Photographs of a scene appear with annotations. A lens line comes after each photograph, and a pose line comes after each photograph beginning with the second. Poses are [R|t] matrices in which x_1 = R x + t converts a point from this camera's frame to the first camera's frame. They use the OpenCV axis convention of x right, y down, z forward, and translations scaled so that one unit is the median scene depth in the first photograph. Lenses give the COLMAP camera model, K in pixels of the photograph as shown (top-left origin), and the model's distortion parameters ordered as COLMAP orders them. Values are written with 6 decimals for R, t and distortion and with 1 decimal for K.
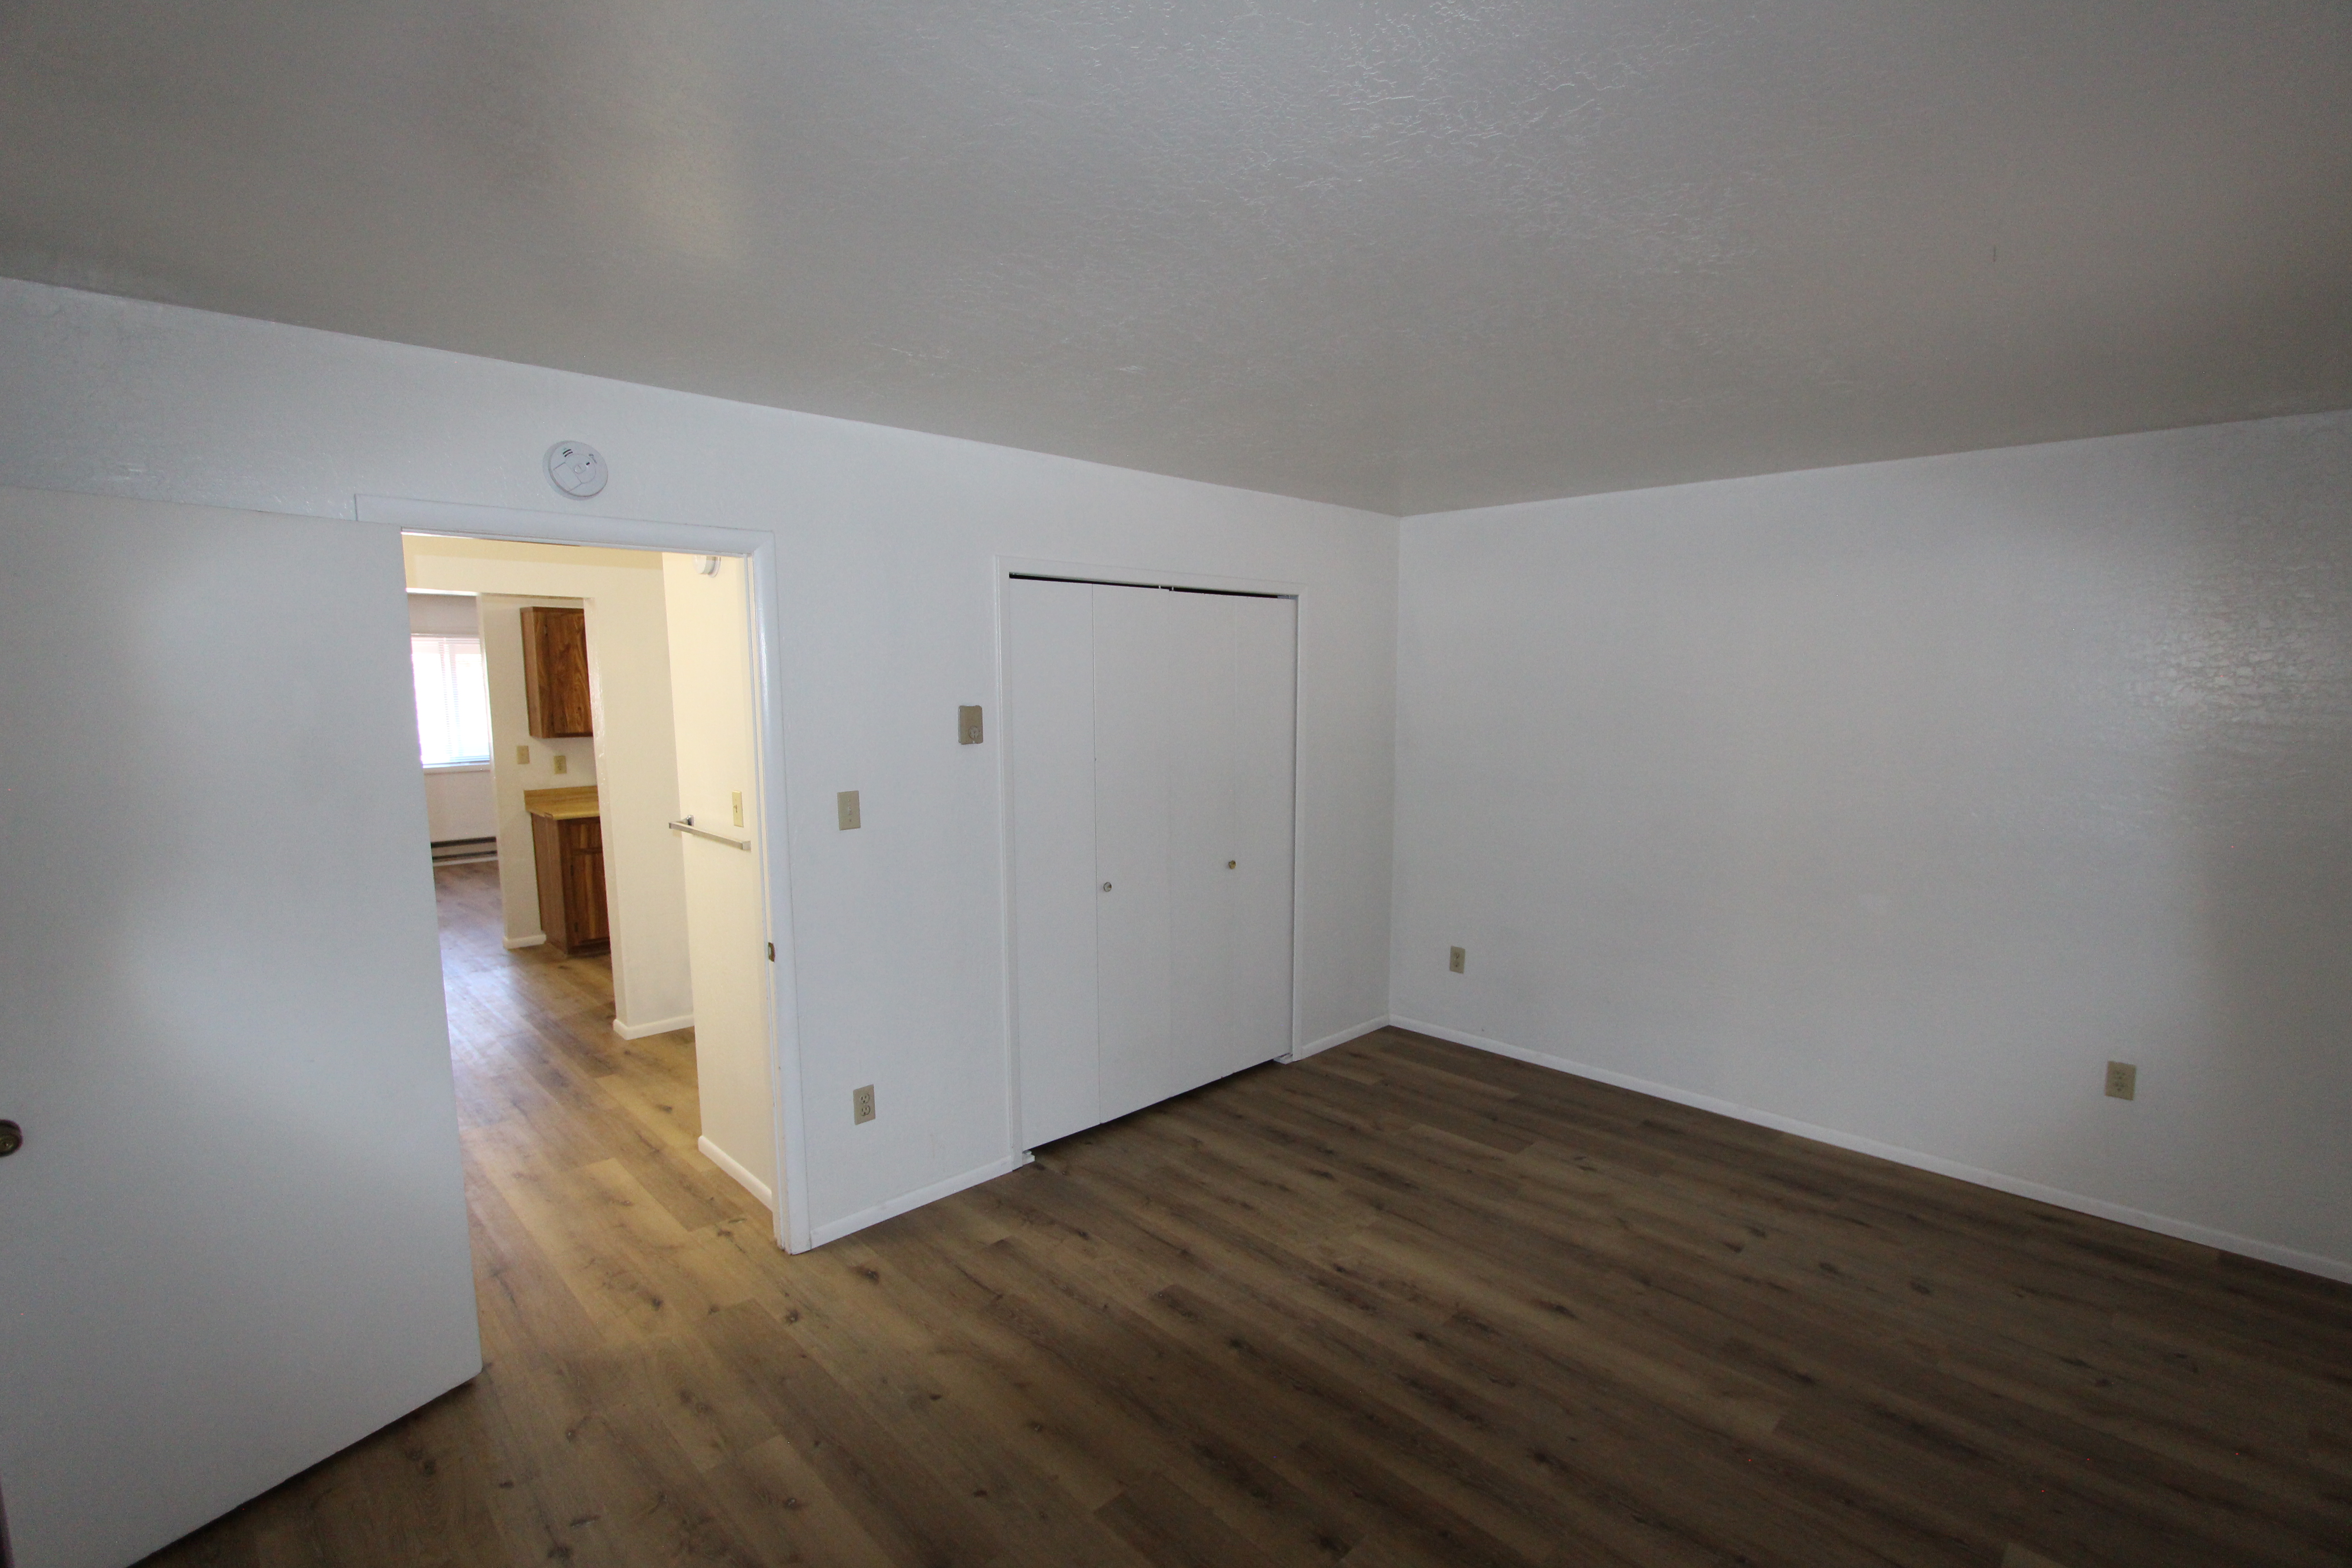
lens RADIAL K [[1077.9, 0, 1196.6], [0, 1077.9, 787.7], [0, 0, 1]] dist [-0.021171, 0.004524]
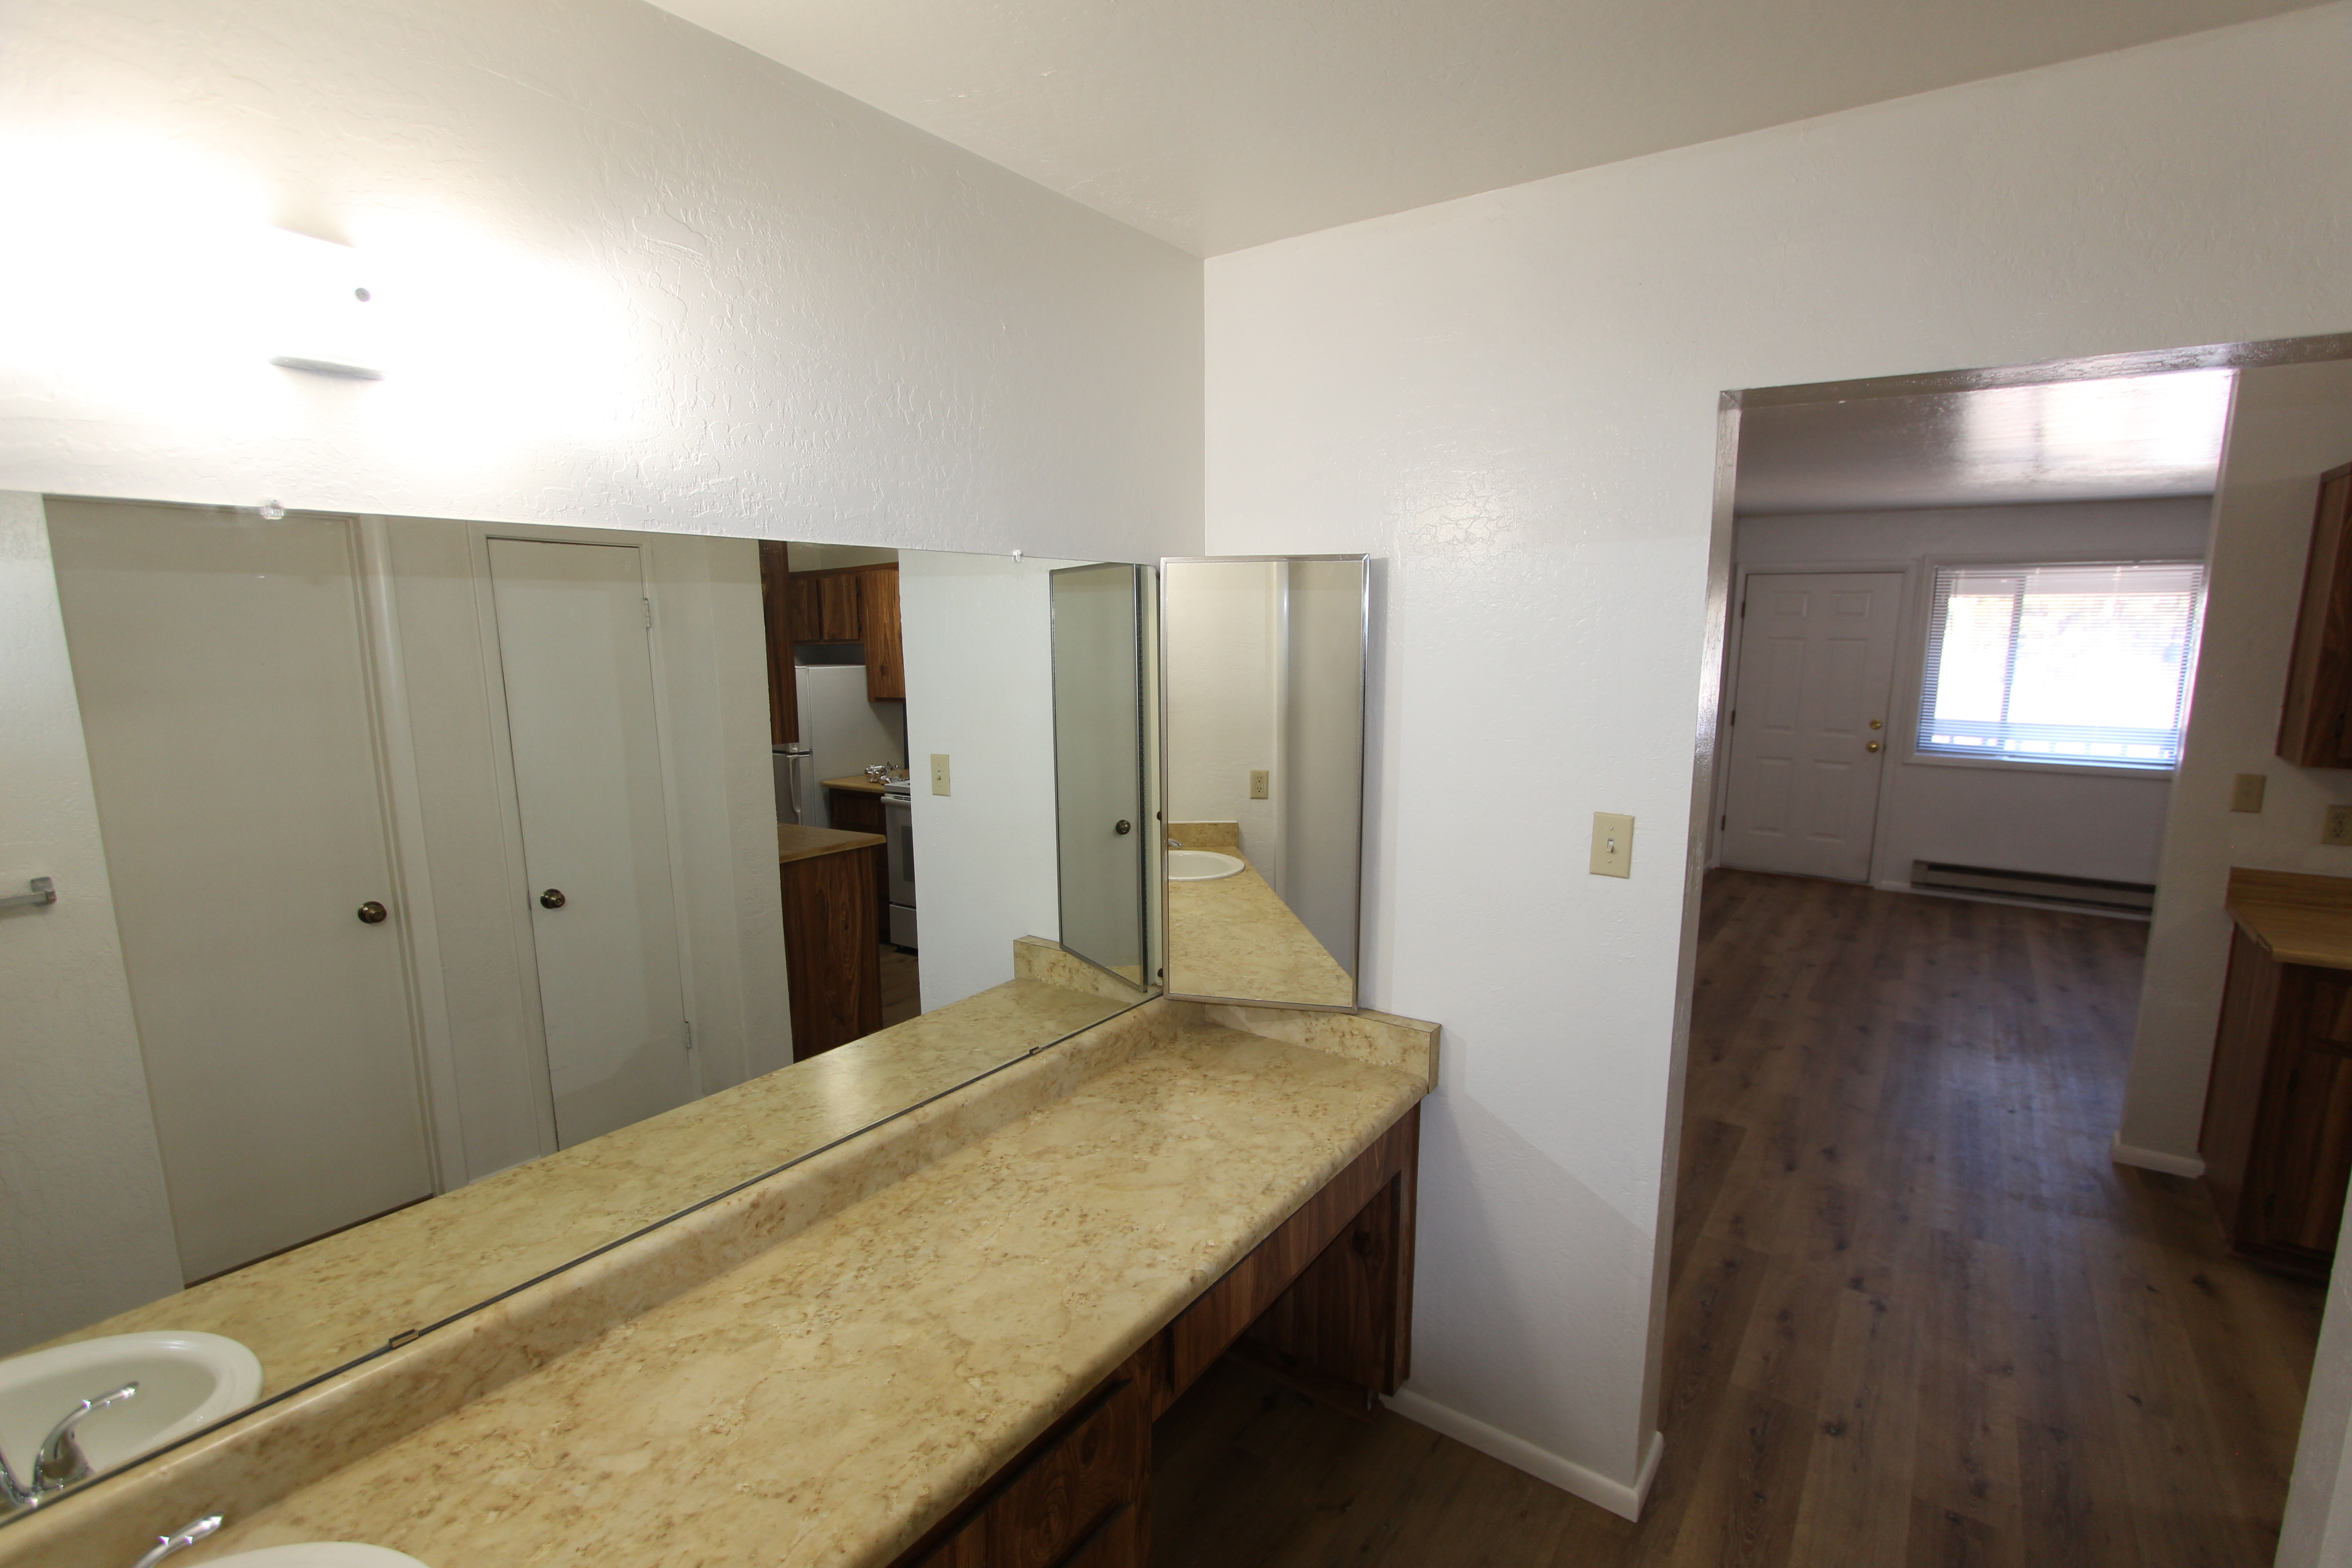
lens RADIAL K [[1077.9, 0, 1186.2], [0, 1077.9, 808.8], [0, 0, 1]] dist [-0.021171, 0.004524]
pose [[0.160478, 0.173795, -0.971618, -0.255969], [-0.115544, 0.980916, 0.156374, -0.044136], [0.980253, 0.087170, 0.177497, 0.470256]]
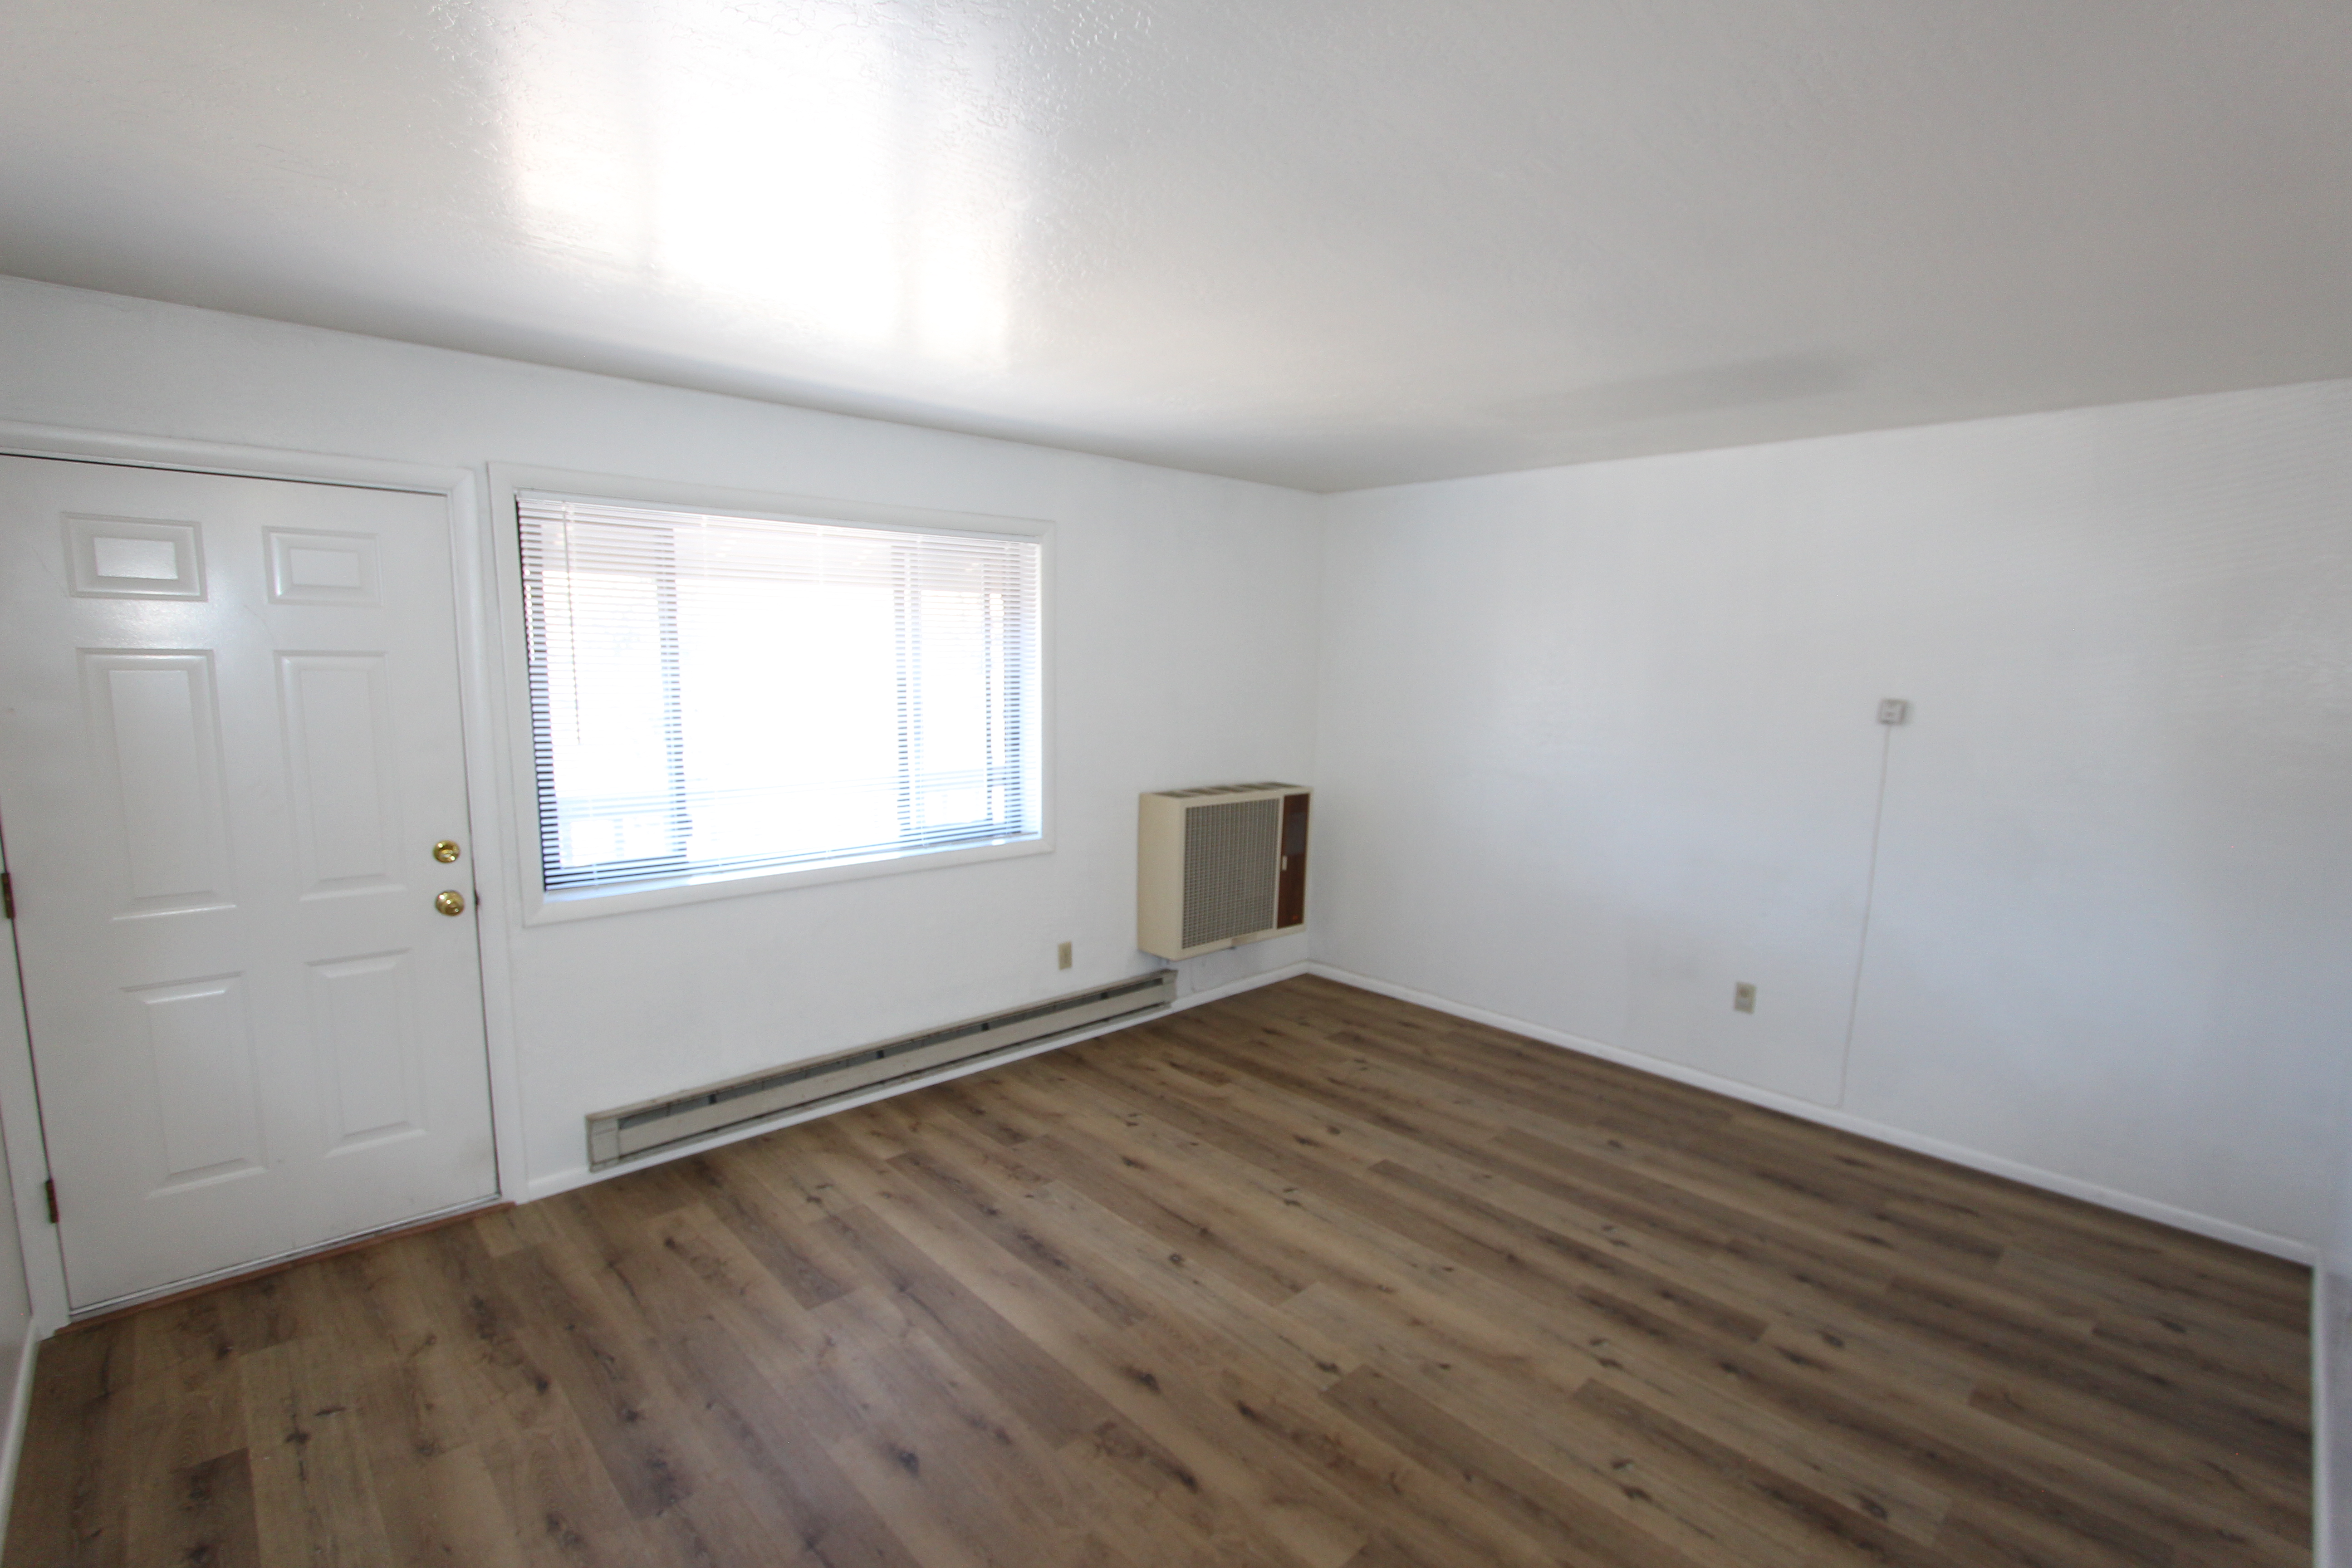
lens RADIAL K [[1077.9, 0, 1181.0], [0, 1077.9, 820.1], [0, 0, 1]] dist [-0.021171, 0.004524]
pose [[0.999277, 0.026673, -0.027106, -0.862418], [-0.025530, 0.998804, 0.041690, -0.079585], [0.028185, -0.040968, 0.998763, 0.875699]]
